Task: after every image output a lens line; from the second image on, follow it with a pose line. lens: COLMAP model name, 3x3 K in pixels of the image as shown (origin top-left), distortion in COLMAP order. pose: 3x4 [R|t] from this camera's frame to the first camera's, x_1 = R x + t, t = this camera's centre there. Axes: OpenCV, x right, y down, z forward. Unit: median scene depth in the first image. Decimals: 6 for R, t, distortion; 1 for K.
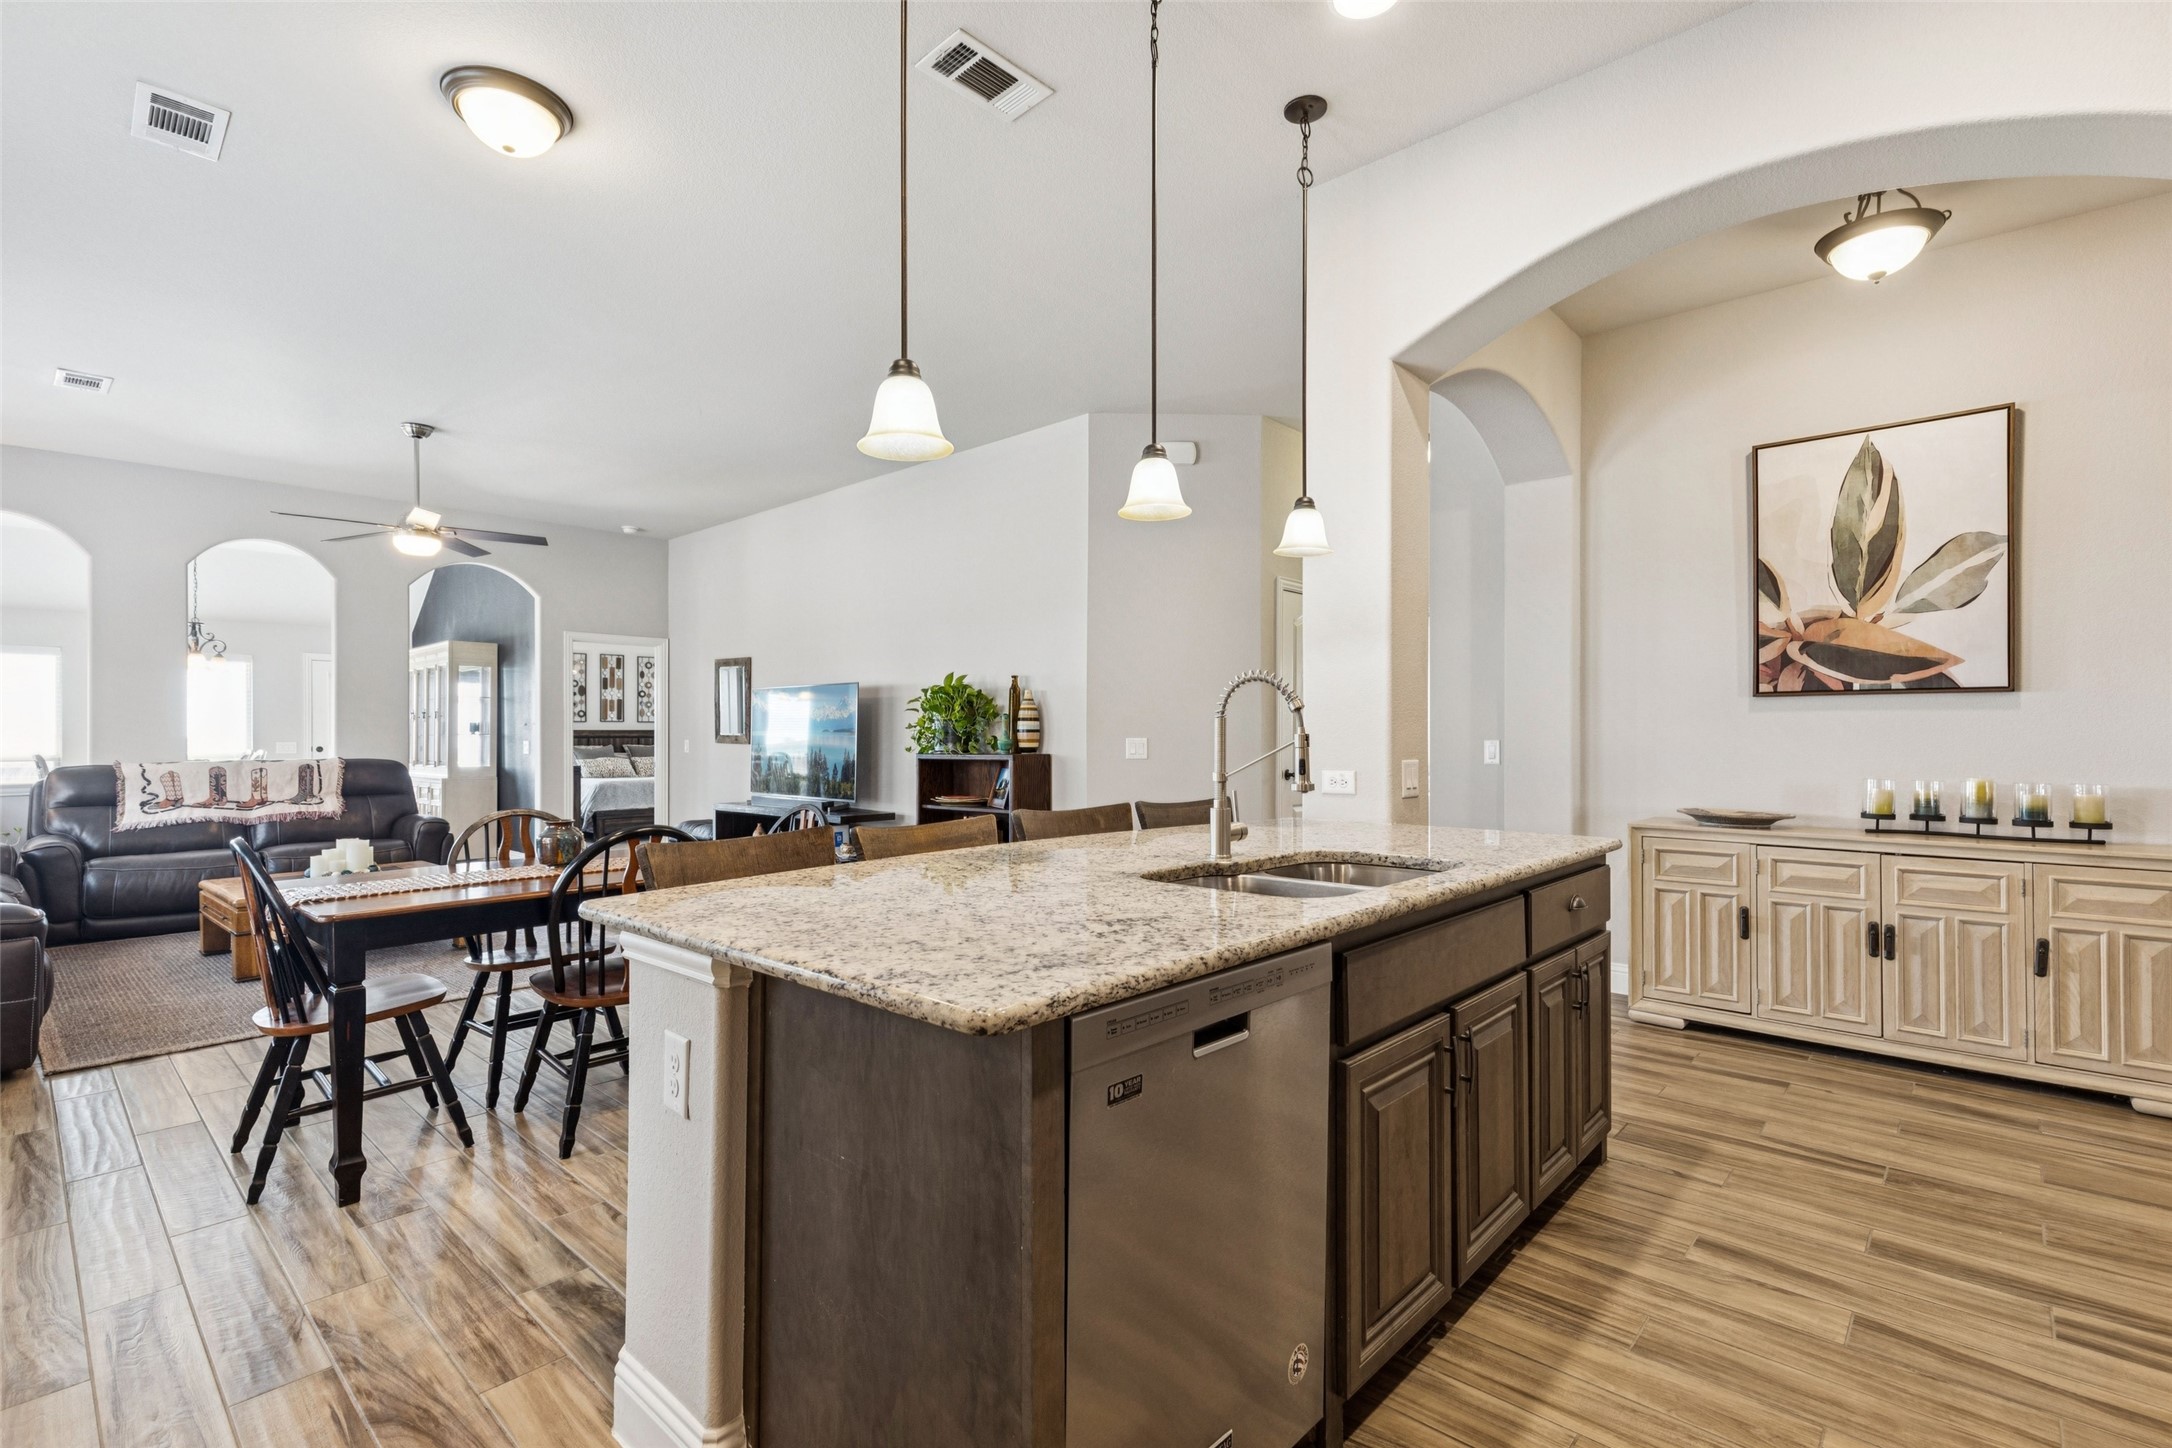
lens RADIAL K [[982.6, 0, 1083.4], [0, 982.6, 722.1], [0, 0, 1]] dist [0.001780, -0.000116]
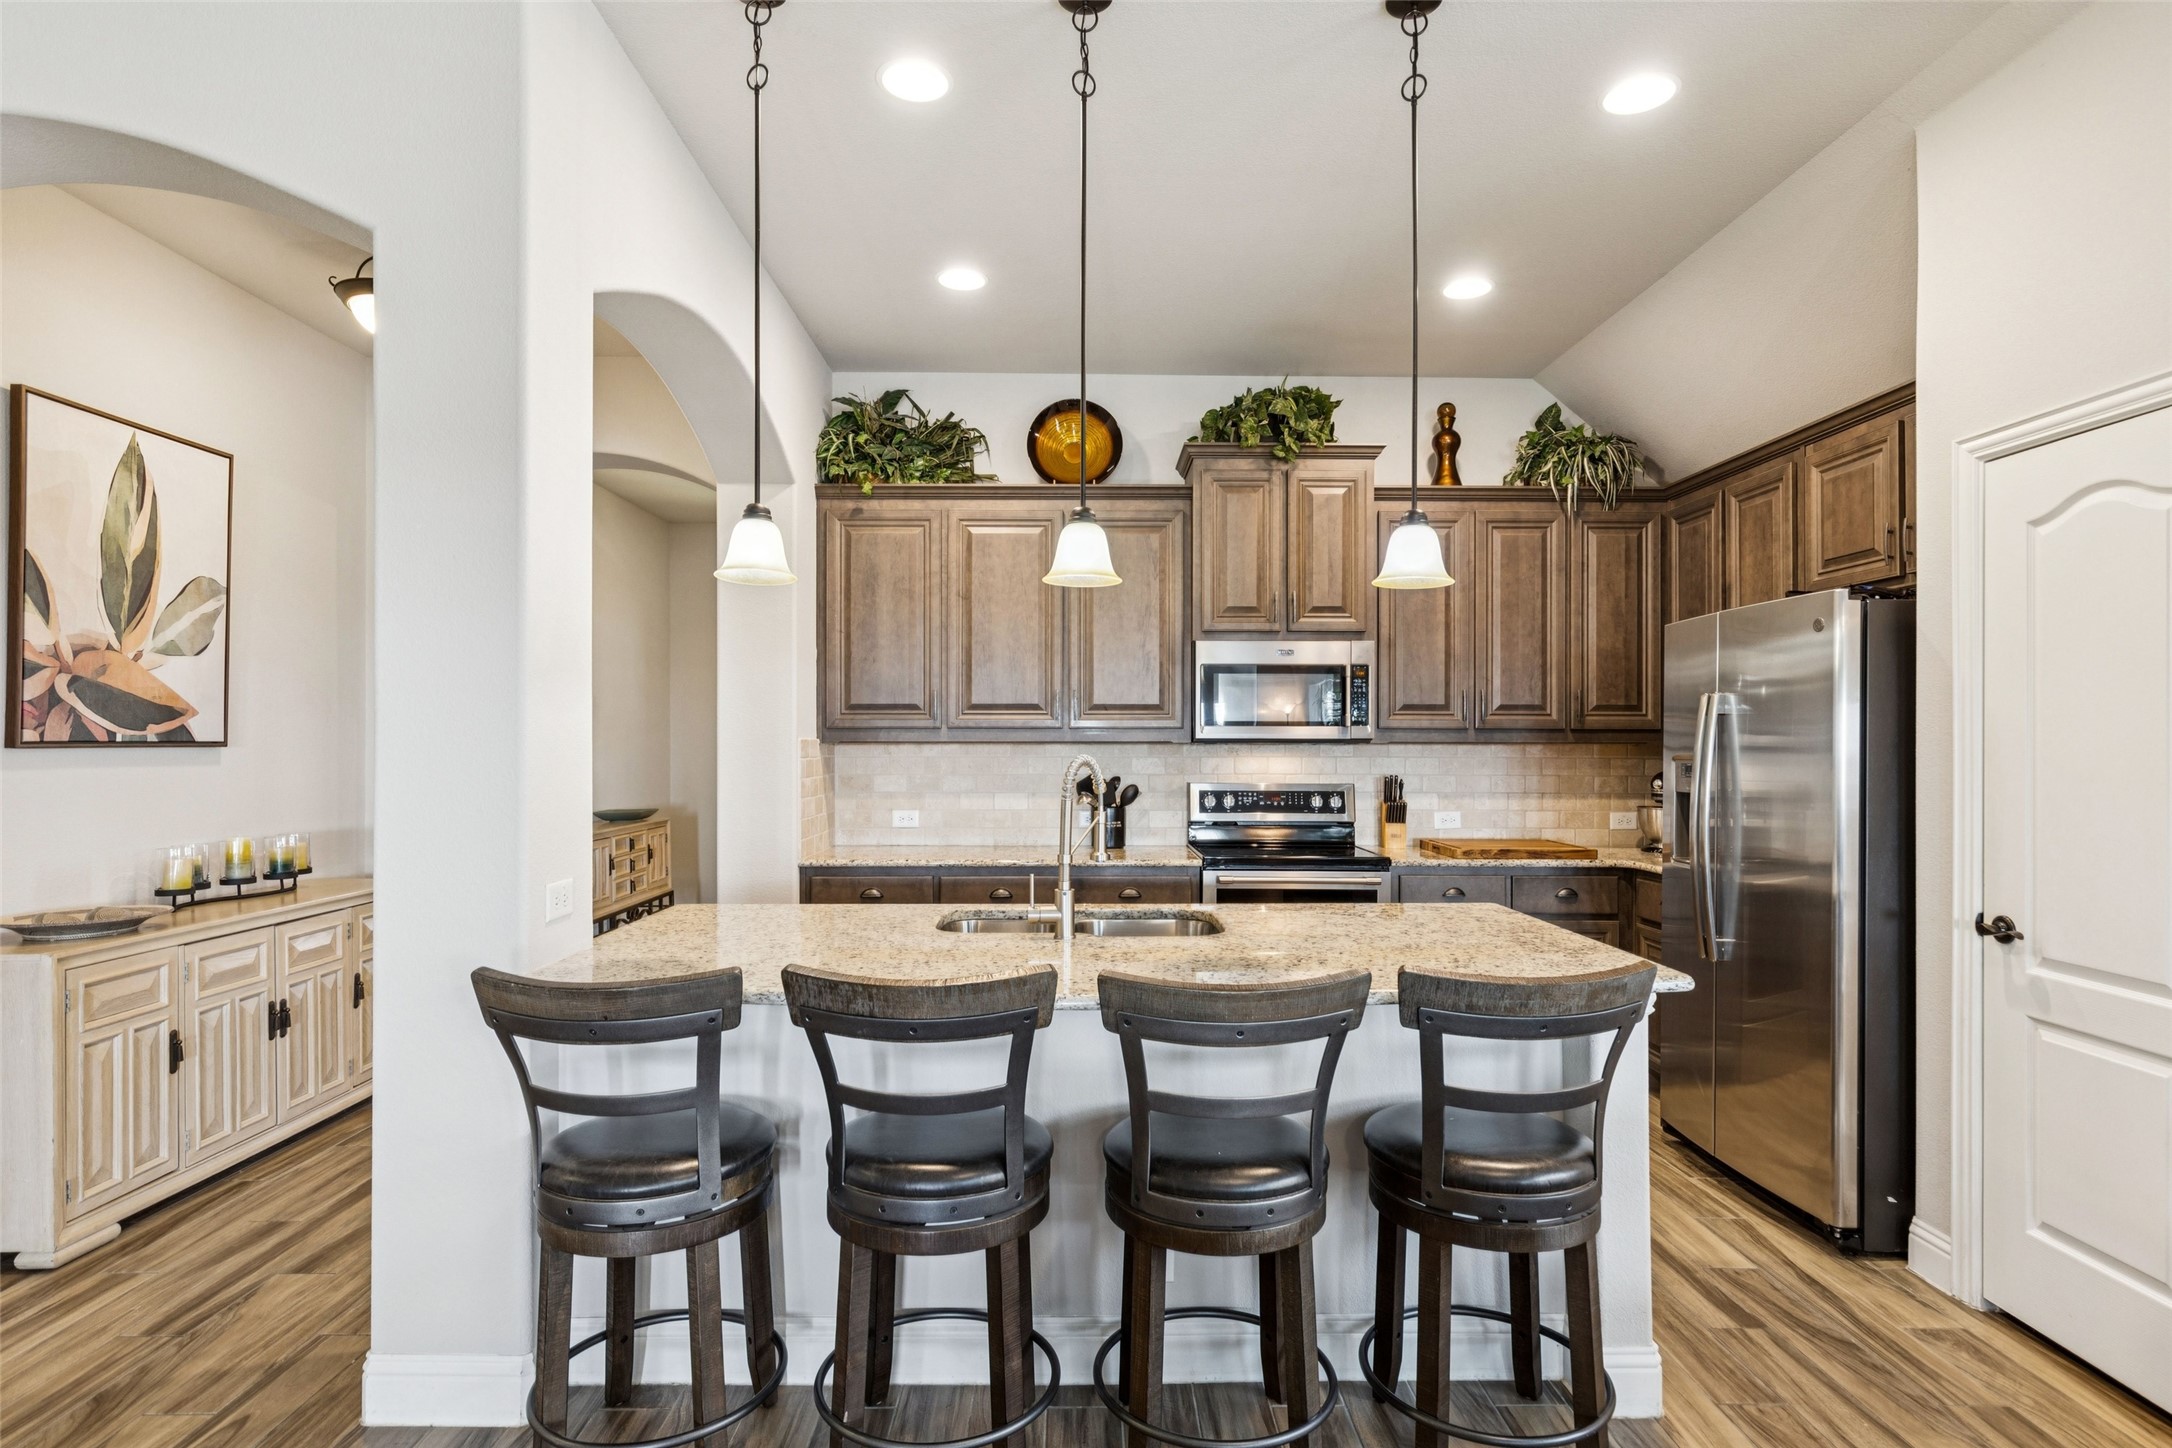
lens RADIAL K [[1112.5, 0, 1085.6], [0, 1112.5, 736.1], [0, 0, 1]] dist [0.001060, -0.000624]
pose [[-0.681064, 0.004918, 0.732208, -0.425292], [-0.005390, 0.999917, -0.011730, -0.031184], [-0.732204, -0.011936, -0.680980, 1.054805]]
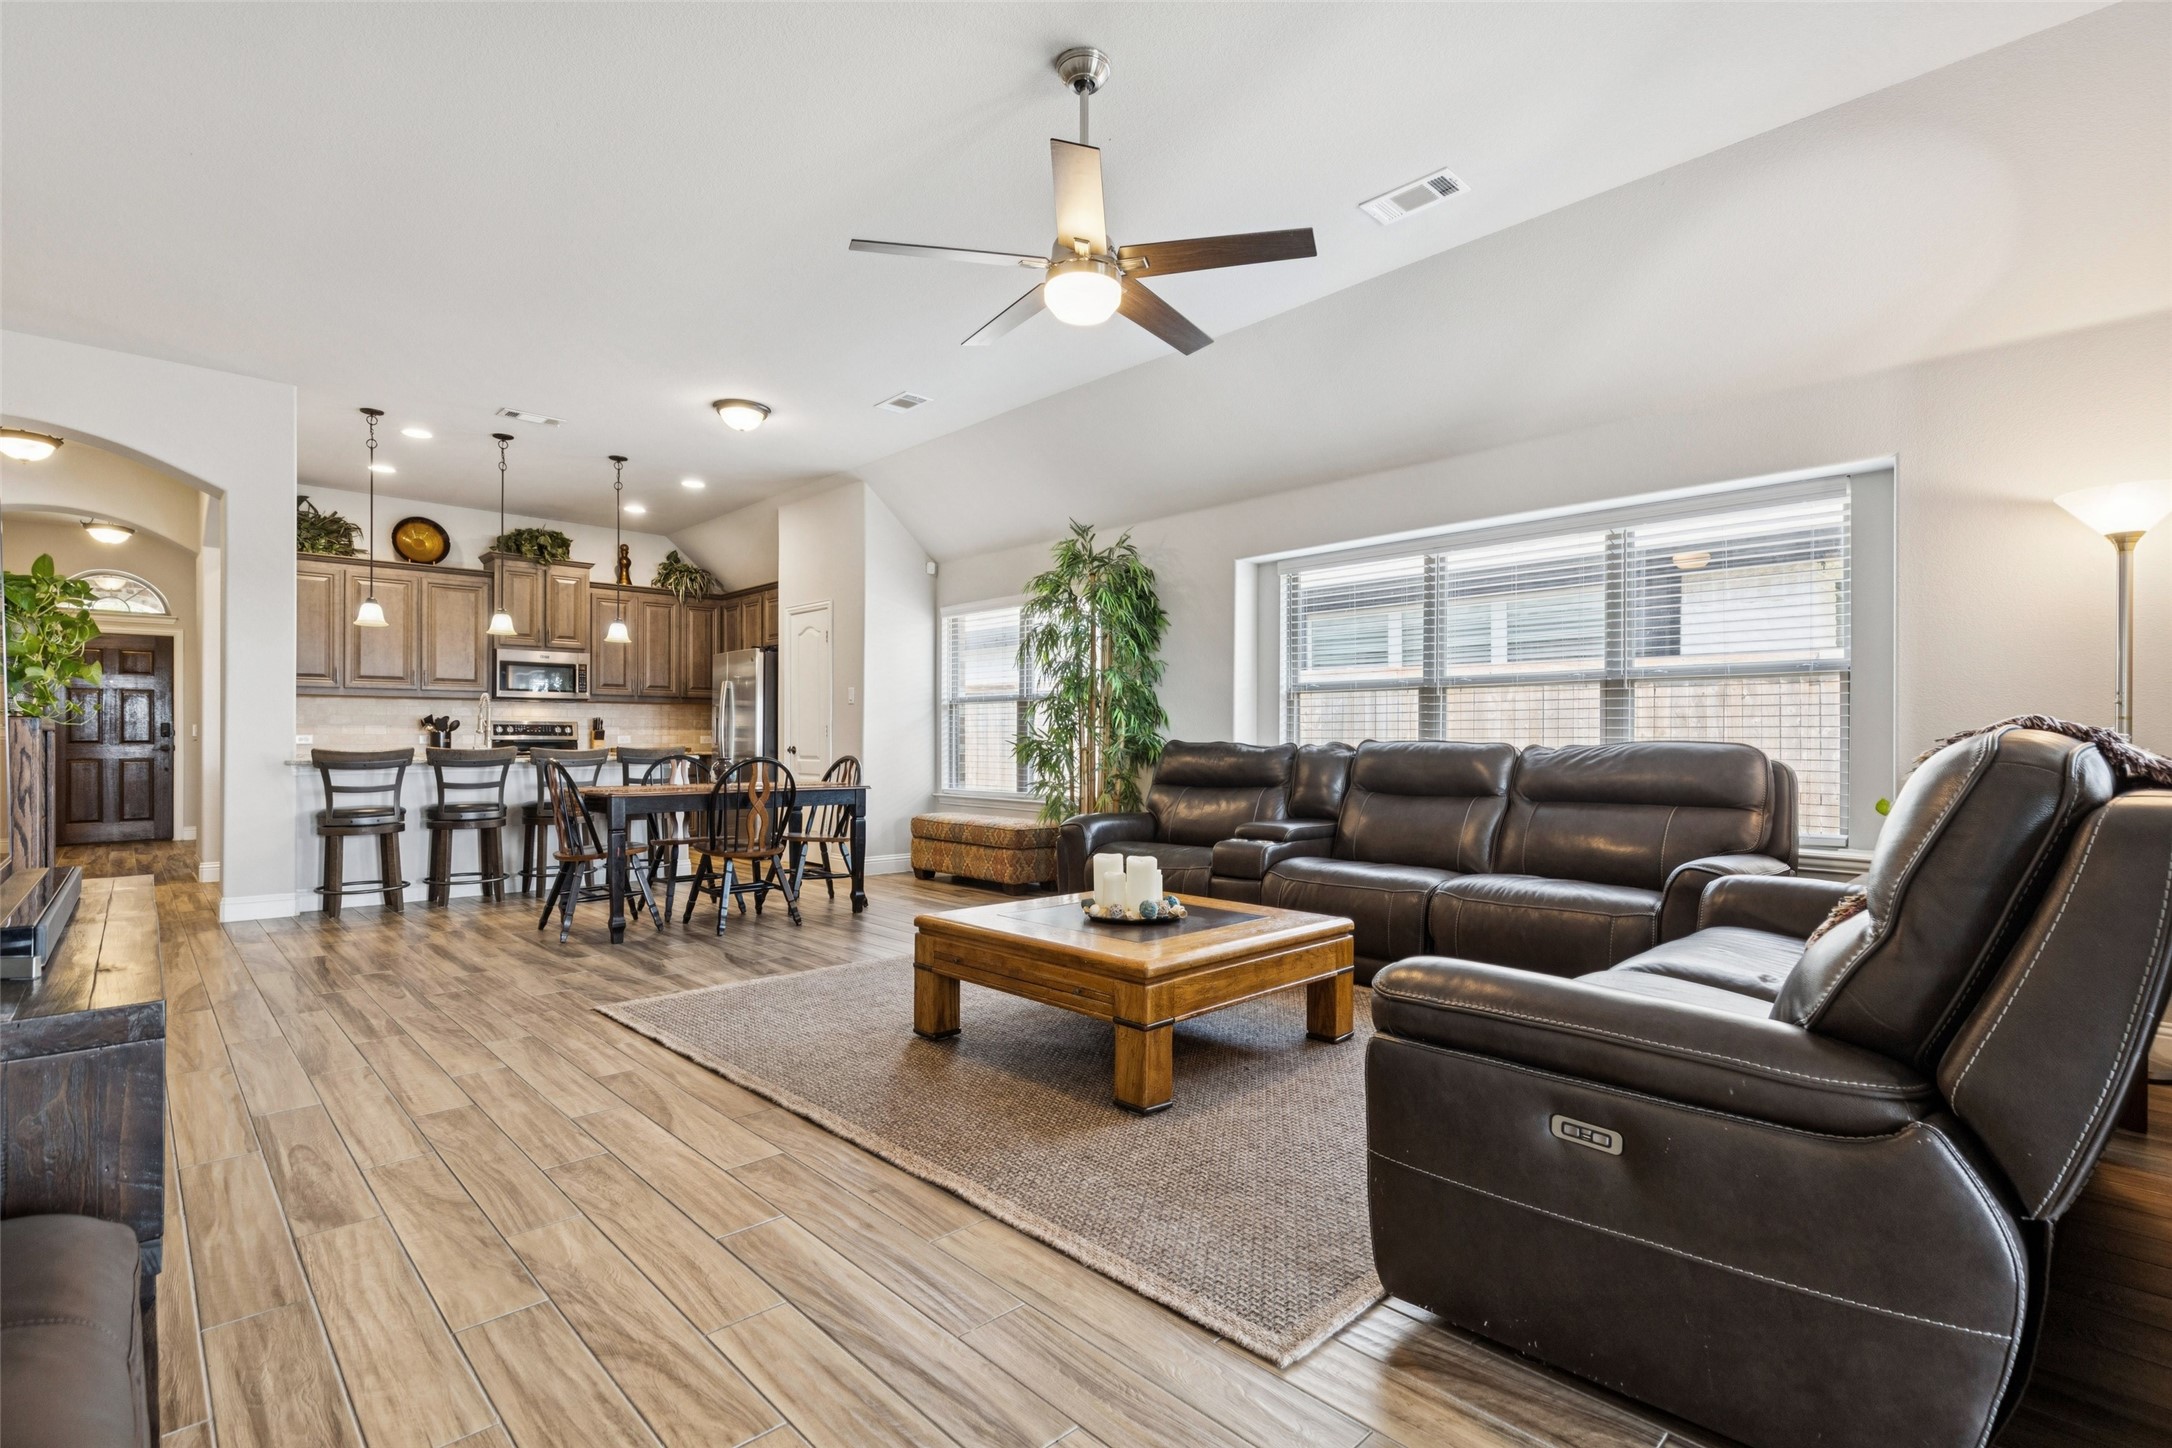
lens RADIAL K [[1020.2, 0, 1087.5], [0, 1020.2, 731.6], [0, 0, 1]] dist [0.000137, 0.000438]
pose [[-0.997550, 0.003416, 0.069874, -0.764029], [0.002489, 0.999908, -0.013352, 0.019365], [-0.069913, -0.013146, -0.997466, 1.696834]]
